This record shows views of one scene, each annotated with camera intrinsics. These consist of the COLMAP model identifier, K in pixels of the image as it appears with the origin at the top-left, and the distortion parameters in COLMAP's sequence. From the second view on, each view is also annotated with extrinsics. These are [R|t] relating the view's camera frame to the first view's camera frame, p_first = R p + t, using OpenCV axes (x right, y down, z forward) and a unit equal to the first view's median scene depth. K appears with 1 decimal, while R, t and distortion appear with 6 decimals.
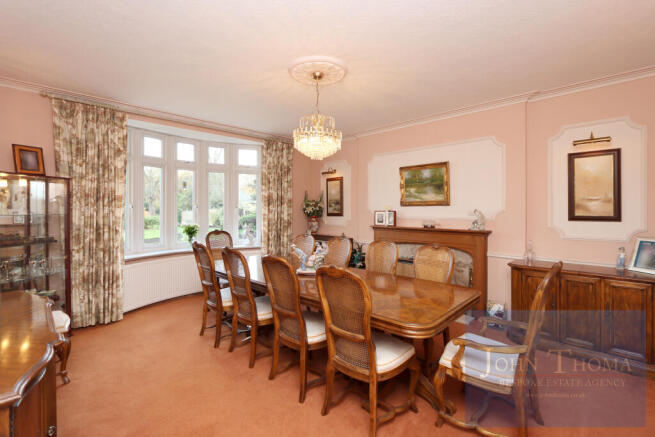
lens RADIAL K [[303.3, 0, 323.9], [0, 303.3, 214.5], [0, 0, 1]] dist [-0.003195, 0.000664]
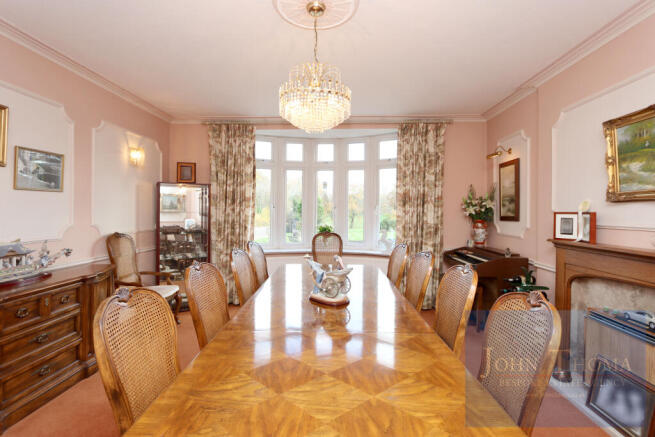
lens RADIAL K [[303.3, 0, 326.8], [0, 303.3, 215.6], [0, 0, 1]] dist [-0.003195, 0.000664]
pose [[0.670964, 0.013976, -0.741358, 0.298102], [-0.019889, 0.999802, 0.000847, 0.001654], [0.741223, 0.014176, 0.671109, 0.335924]]
